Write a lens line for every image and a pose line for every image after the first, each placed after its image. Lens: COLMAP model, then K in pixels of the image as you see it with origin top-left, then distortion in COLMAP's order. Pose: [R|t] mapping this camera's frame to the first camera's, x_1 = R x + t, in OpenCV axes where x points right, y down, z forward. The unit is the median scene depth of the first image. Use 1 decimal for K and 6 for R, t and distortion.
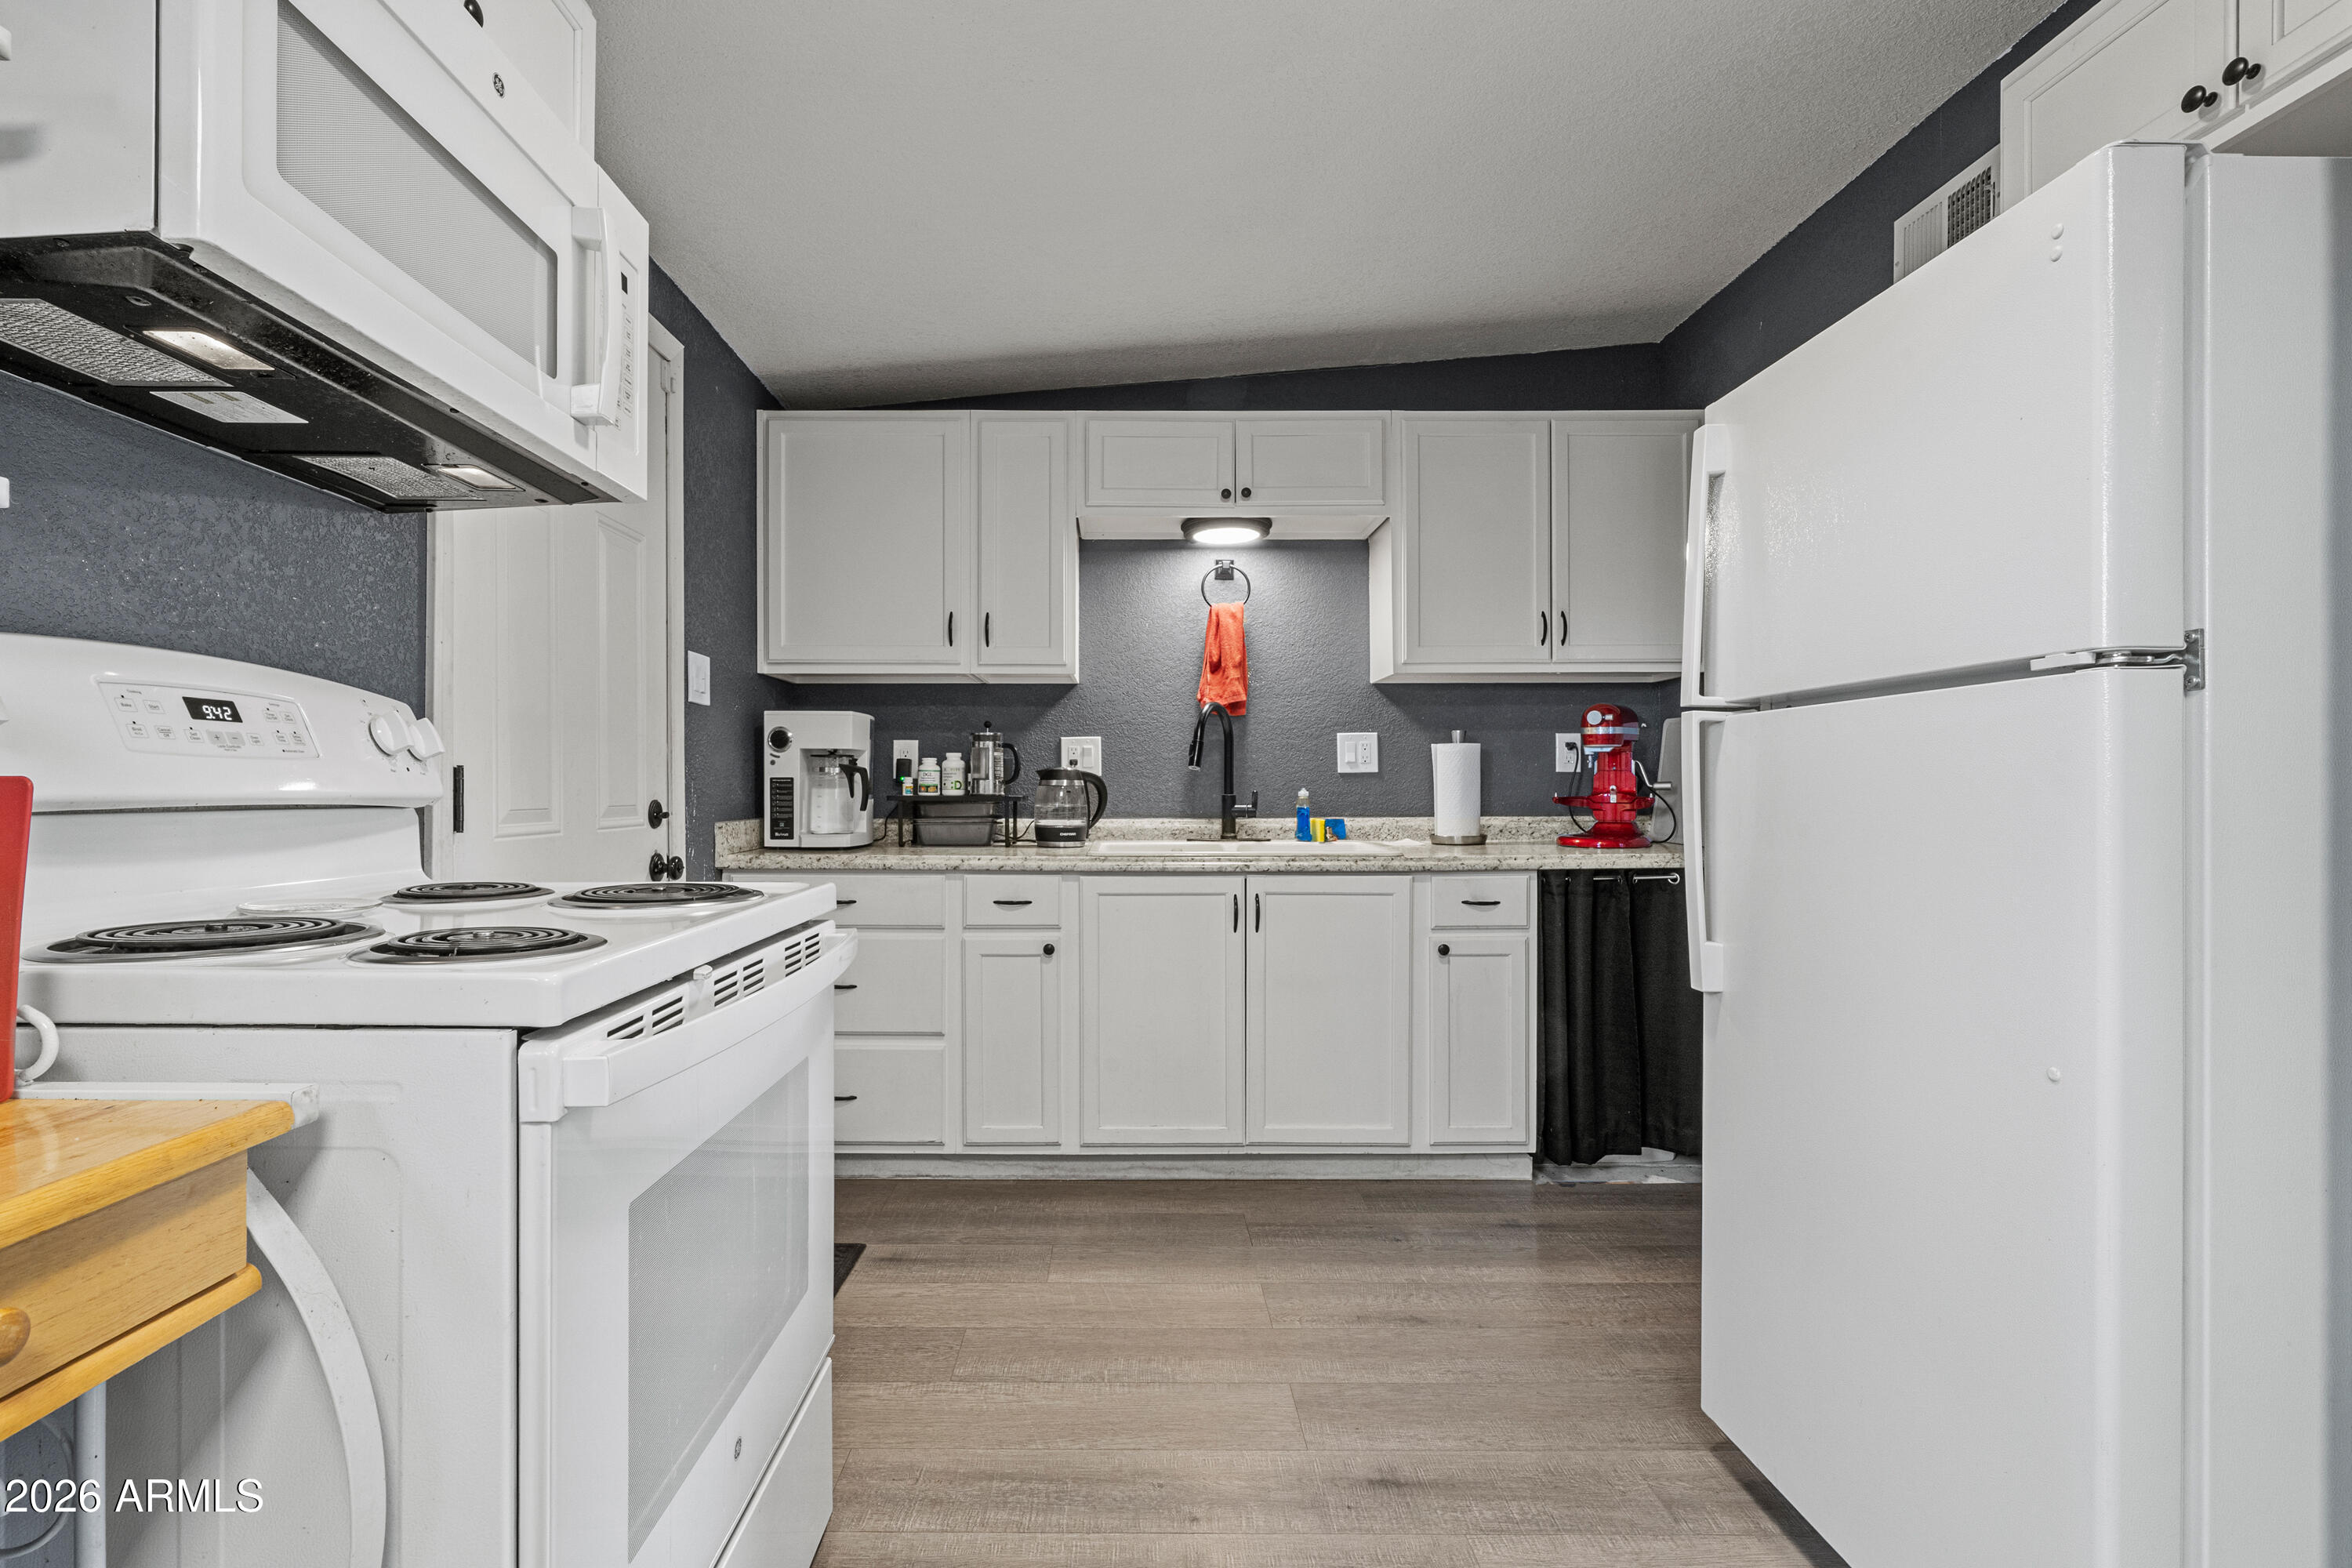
lens RADIAL K [[1059.3, 0, 1153.7], [0, 1059.3, 788.2], [0, 0, 1]] dist [0.000380, 0.000247]
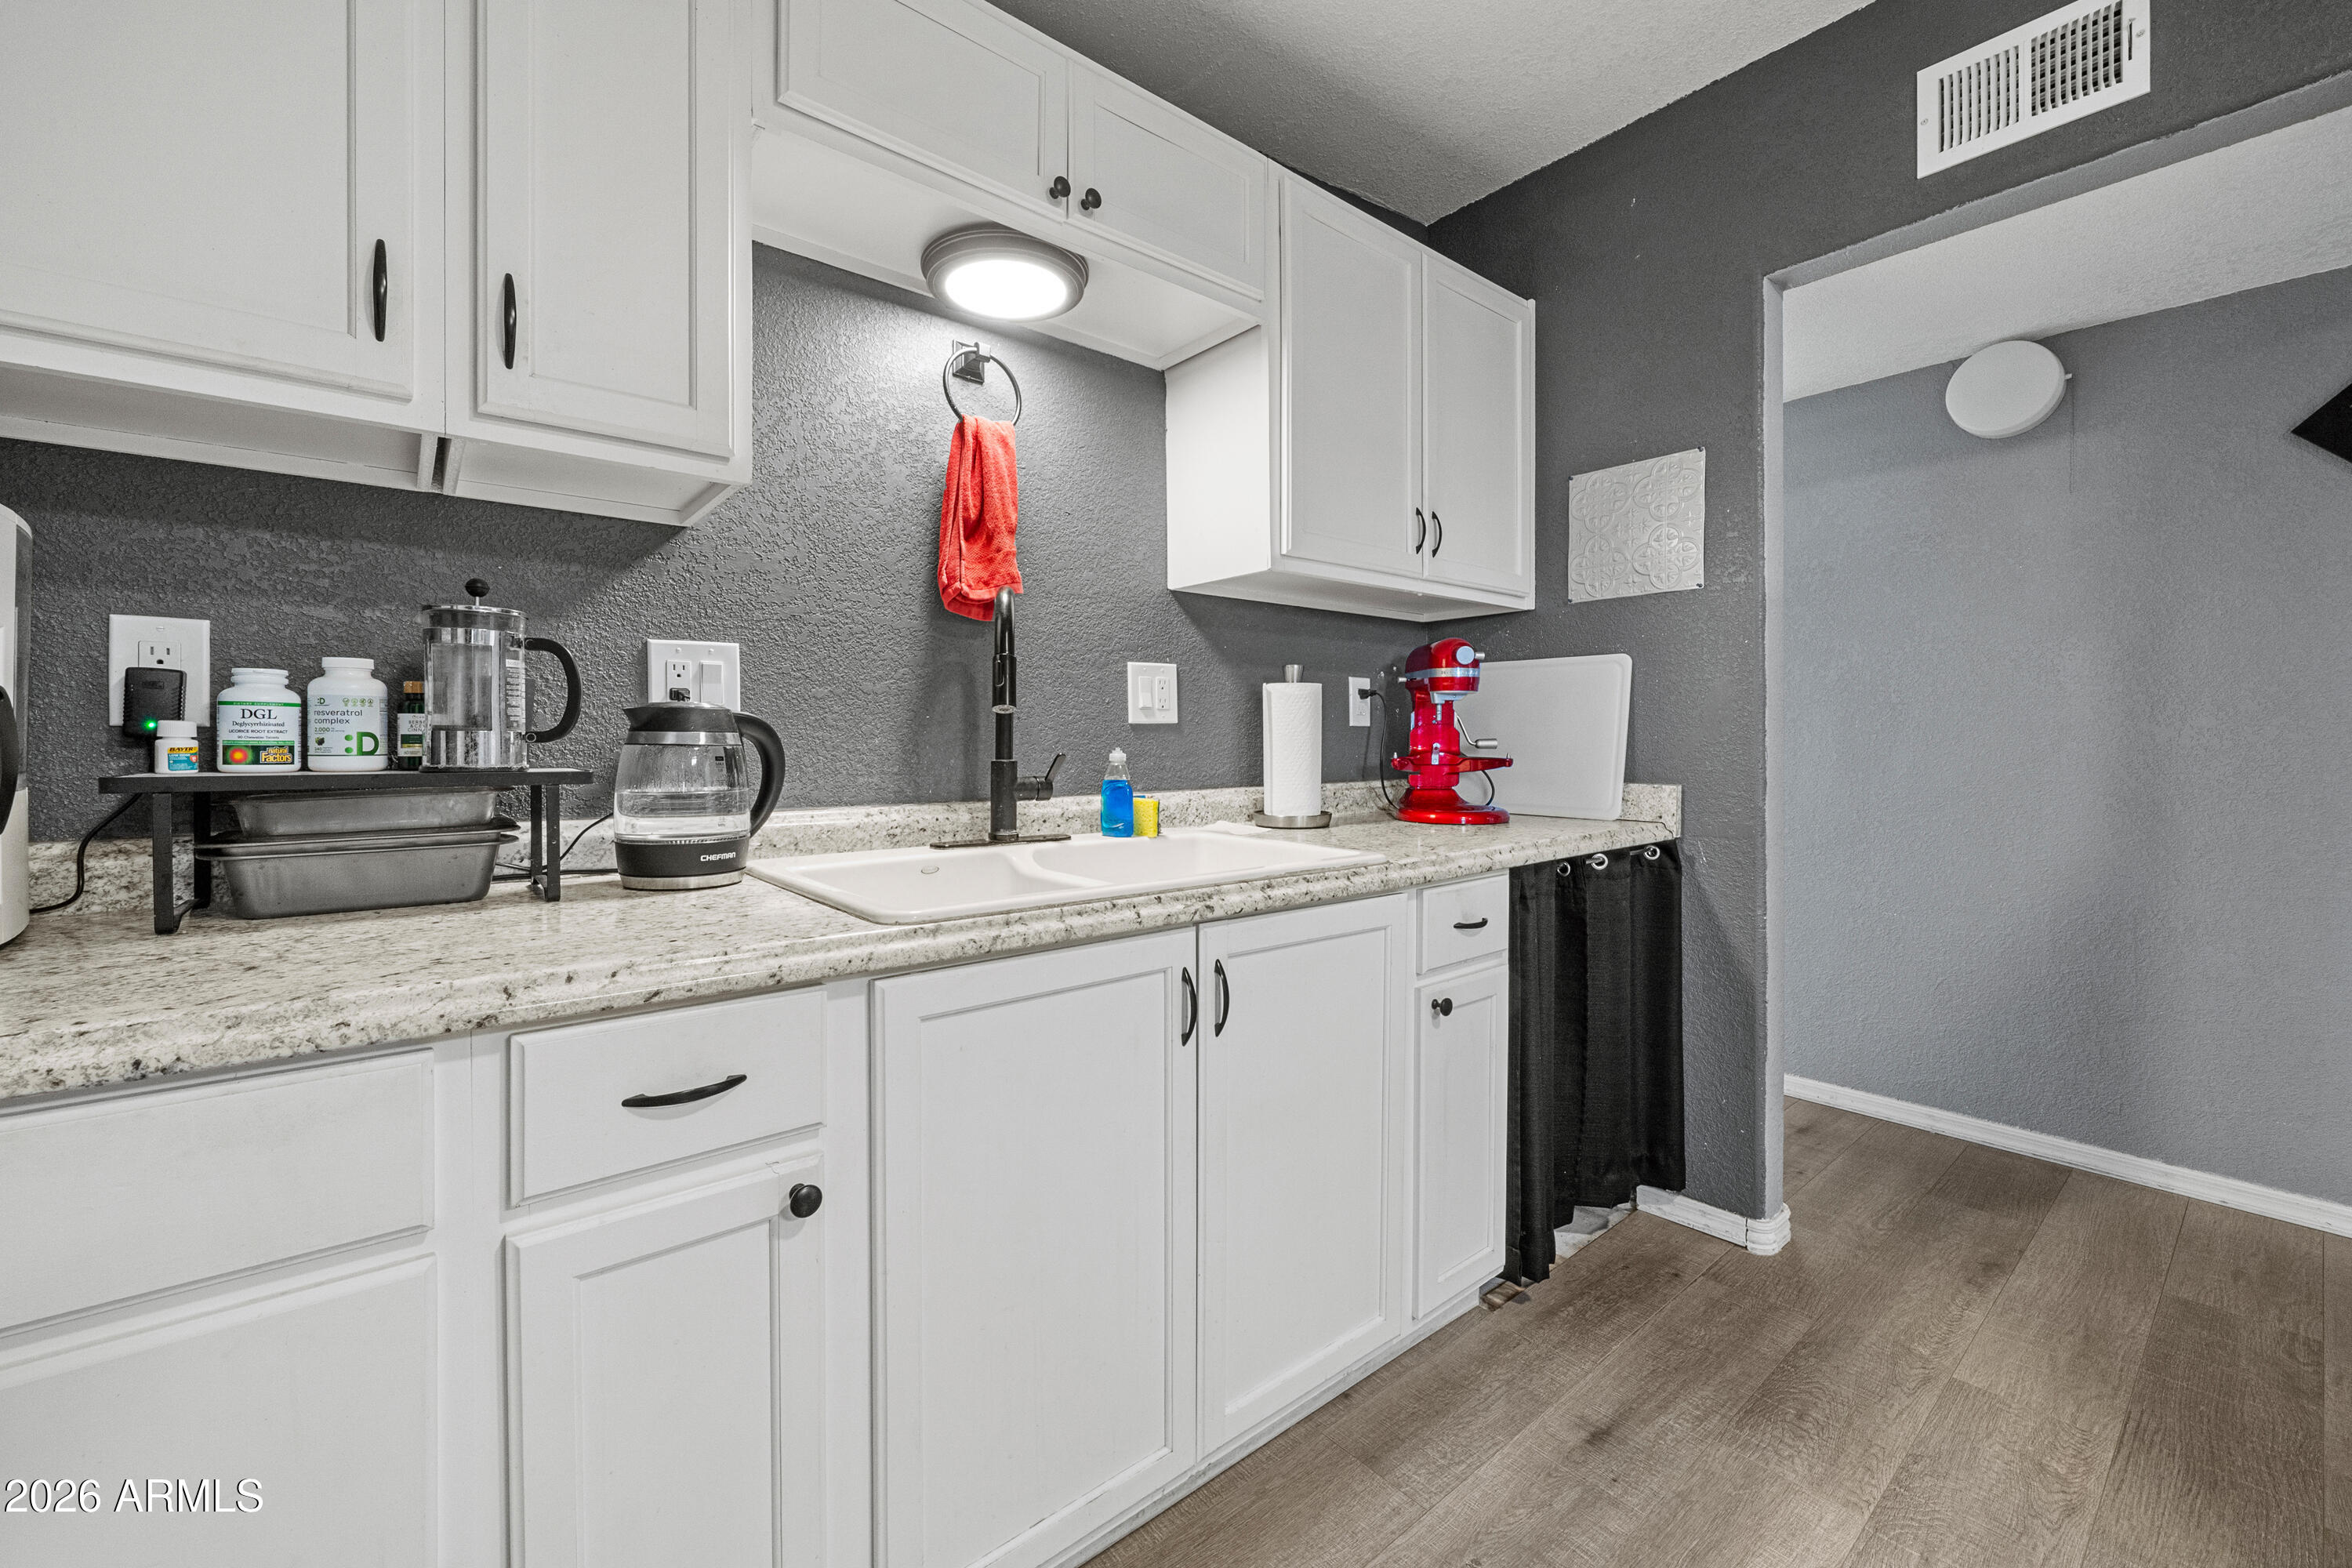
lens RADIAL K [[910.7, 0, 1132.6], [0, 910.7, 747.5], [0, 0, 1]] dist [-0.002837, -0.000512]
pose [[0.790836, -0.004254, 0.612013, -0.168420], [0.002328, 0.999990, 0.003943, -0.002203], [-0.612024, -0.001694, 0.790838, 0.580110]]
